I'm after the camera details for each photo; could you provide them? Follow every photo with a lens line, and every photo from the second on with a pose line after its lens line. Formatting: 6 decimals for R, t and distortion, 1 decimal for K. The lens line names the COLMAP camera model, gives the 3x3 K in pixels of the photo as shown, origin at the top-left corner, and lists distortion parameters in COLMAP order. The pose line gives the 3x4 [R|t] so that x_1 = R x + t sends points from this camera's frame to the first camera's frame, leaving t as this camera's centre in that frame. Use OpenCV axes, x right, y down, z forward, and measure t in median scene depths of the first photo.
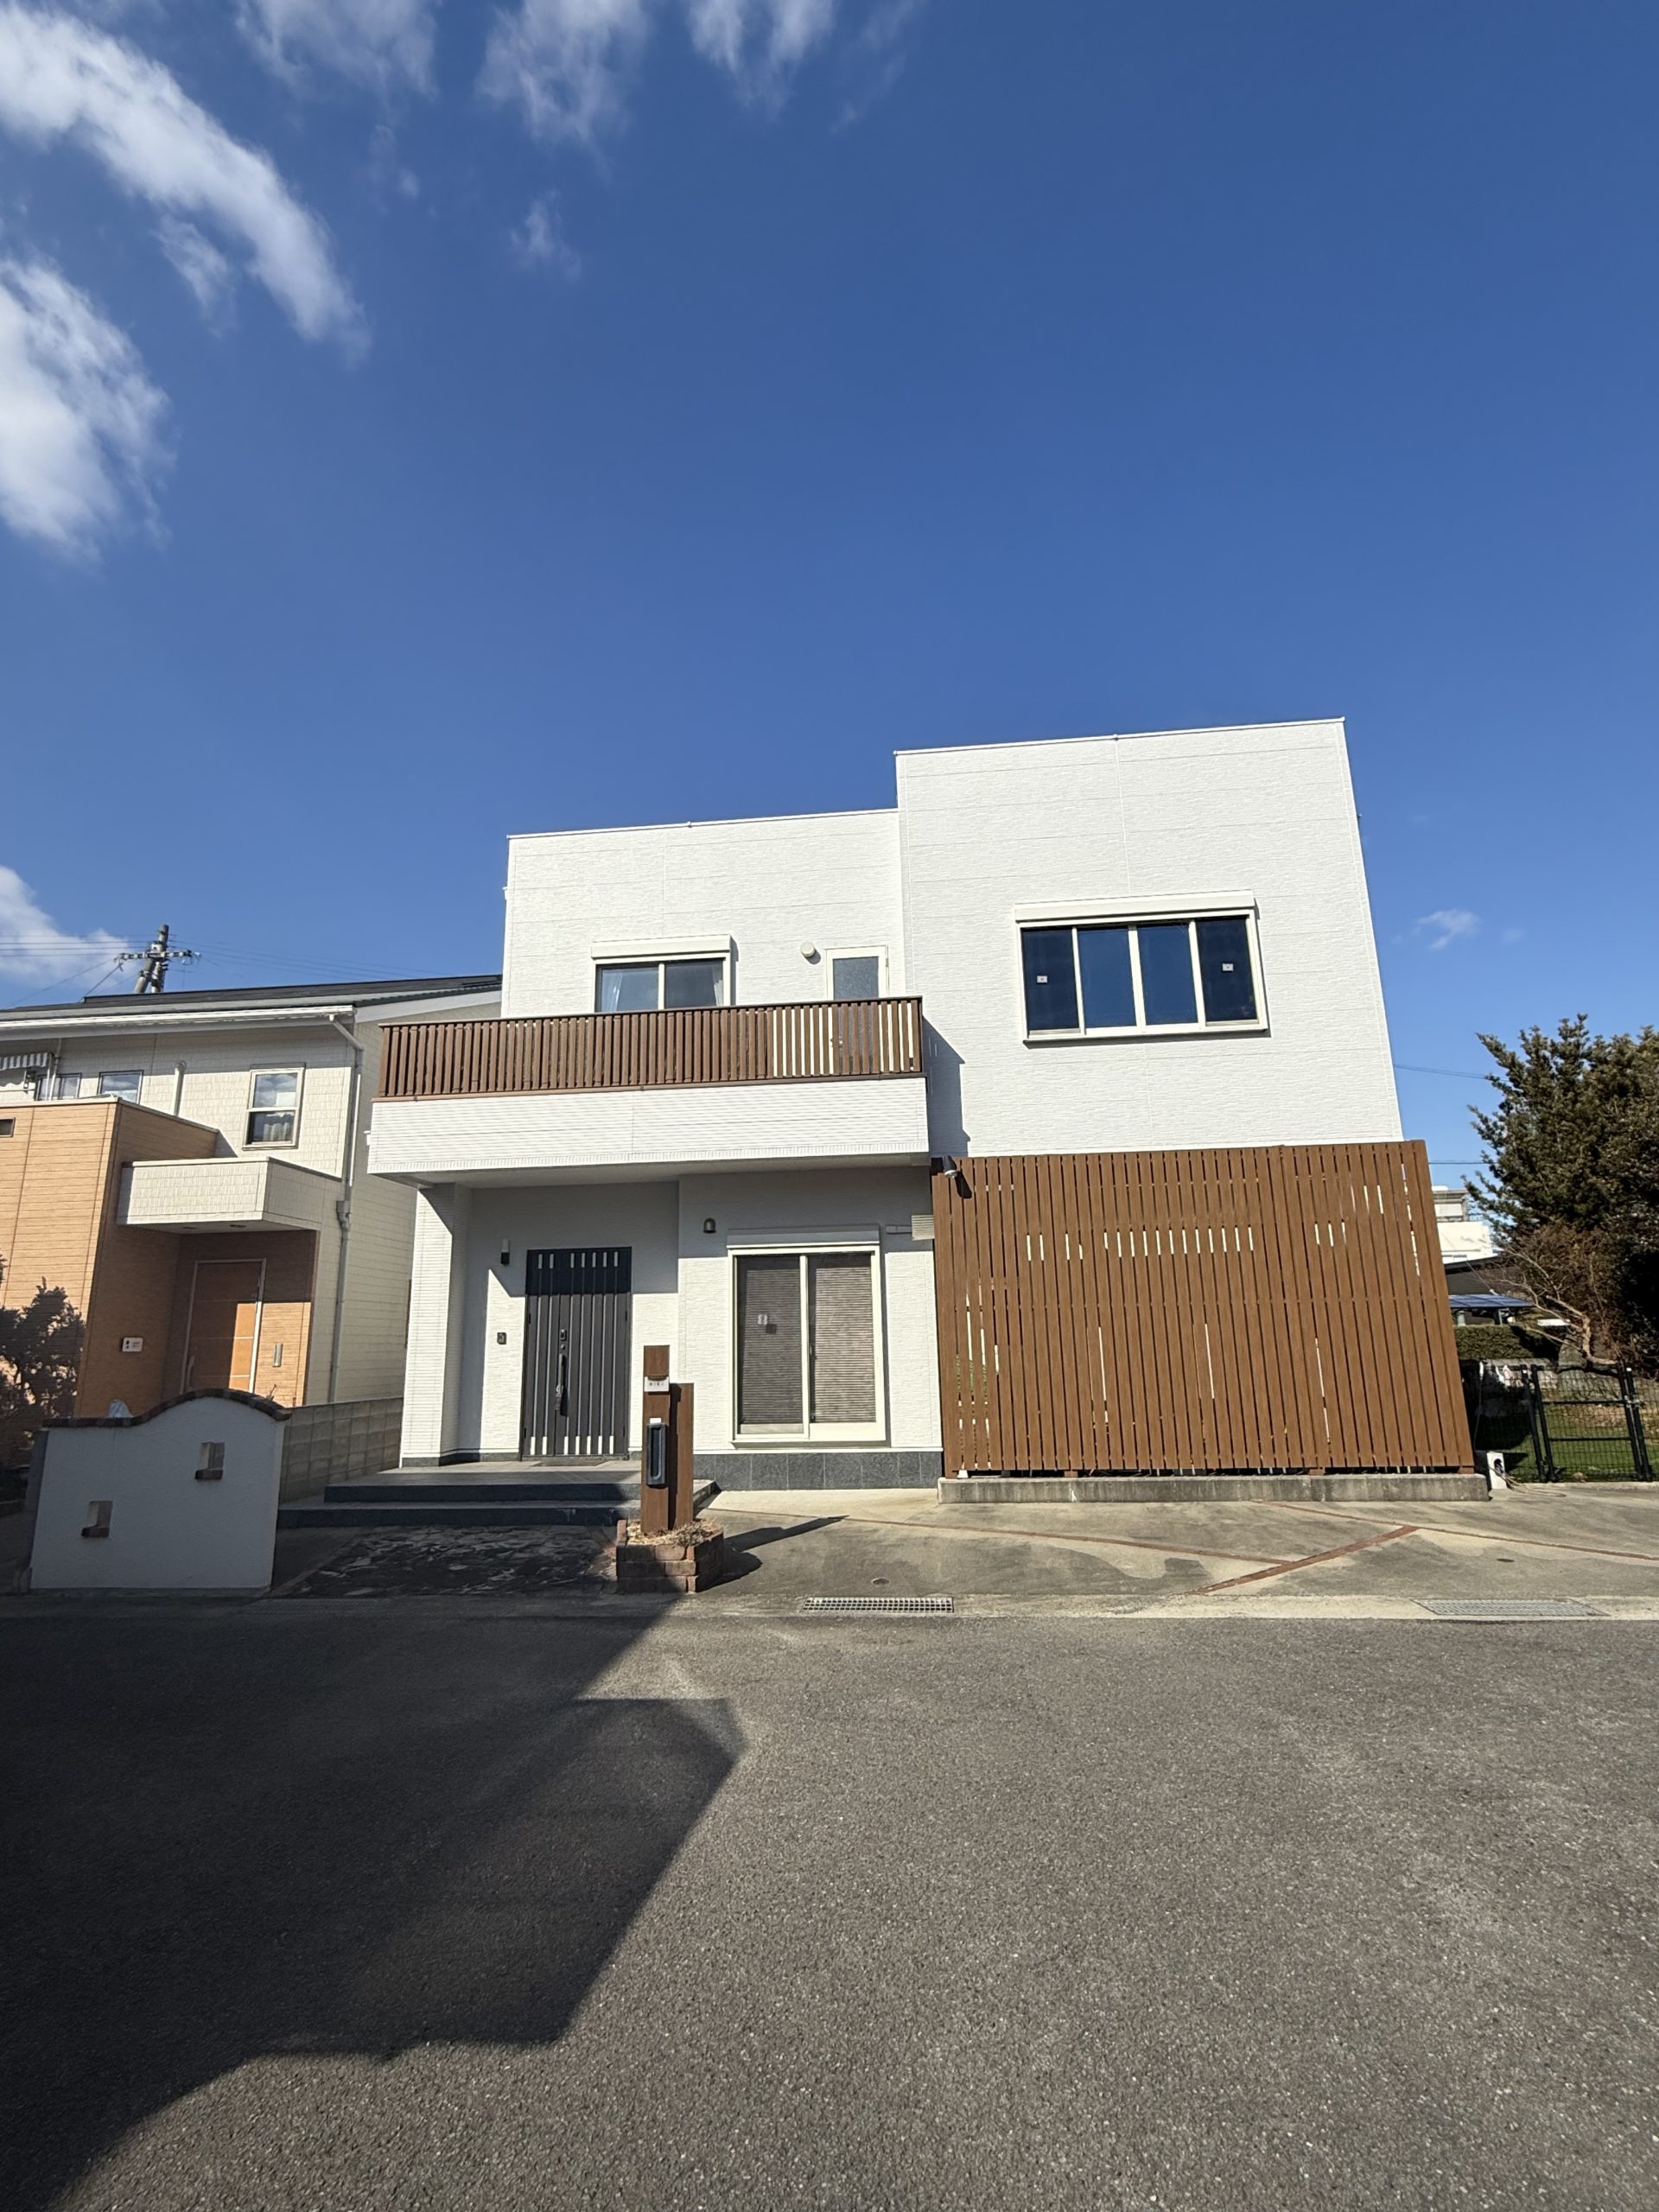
lens RADIAL K [[1044.5, 0, 827.4], [0, 1044.5, 1108.7], [0, 0, 1]] dist [-0.002321, -0.000070]
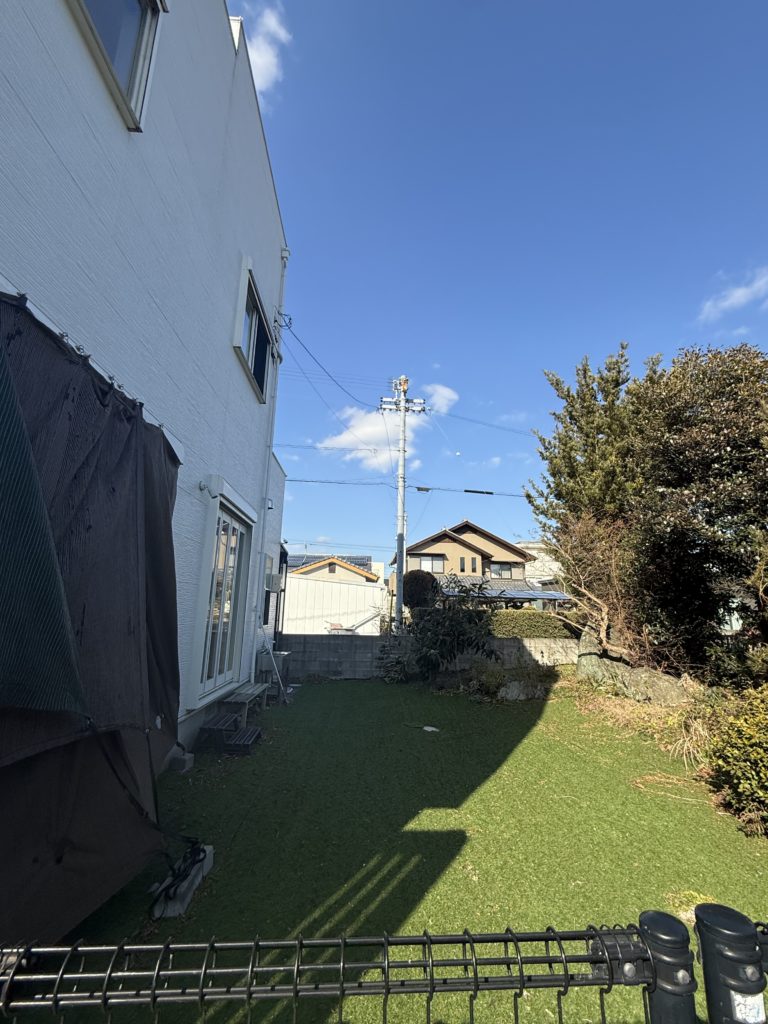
lens RADIAL K [[448.0, 0, 387.1], [0, 448.0, 514.1], [0, 0, 1]] dist [0.000837, 0.000008]
pose [[0.986307, 0.073621, 0.147574, 0.400049], [-0.075238, 0.997151, 0.005395, 0.111420], [-0.146756, -0.016424, 0.989036, 0.537455]]
